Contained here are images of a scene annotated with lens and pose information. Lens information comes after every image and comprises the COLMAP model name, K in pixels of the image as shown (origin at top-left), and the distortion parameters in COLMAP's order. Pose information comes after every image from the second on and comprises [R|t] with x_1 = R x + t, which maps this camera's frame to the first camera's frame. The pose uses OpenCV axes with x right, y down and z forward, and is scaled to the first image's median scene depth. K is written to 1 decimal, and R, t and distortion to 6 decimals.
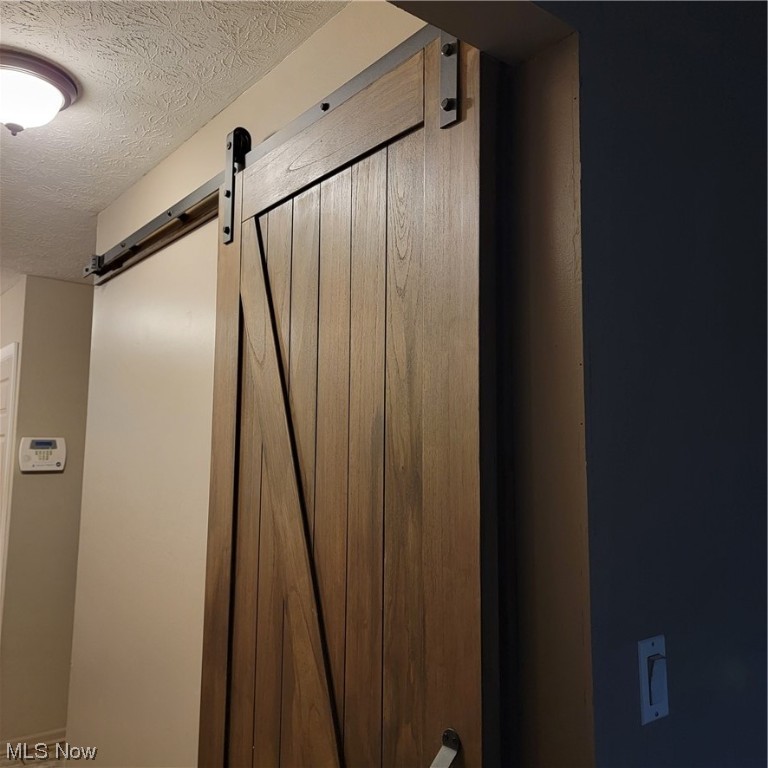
lens RADIAL K [[705.0, 0, 383.4], [0, 705.0, 393.6], [0, 0, 1]] dist [0.078057, -0.088851]
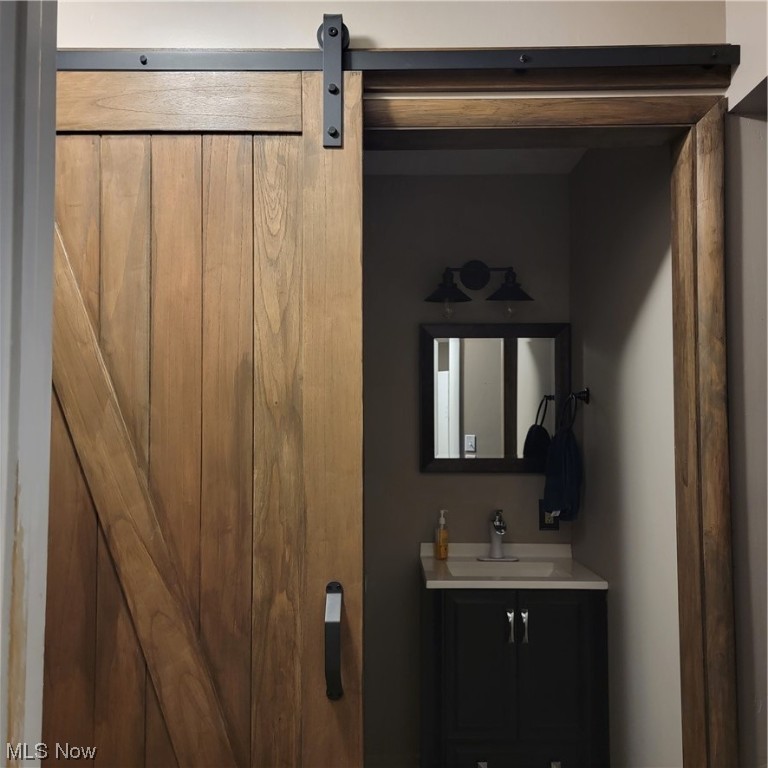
lens RADIAL K [[705.0, 0, 383.4], [0, 705.0, 393.6], [0, 0, 1]] dist [0.078057, -0.088851]
pose [[0.628275, 0.000861, 0.777991, -0.843922], [-0.067901, 0.996244, 0.053732, 0.006163], [-0.775022, -0.086585, 0.625974, 0.046601]]
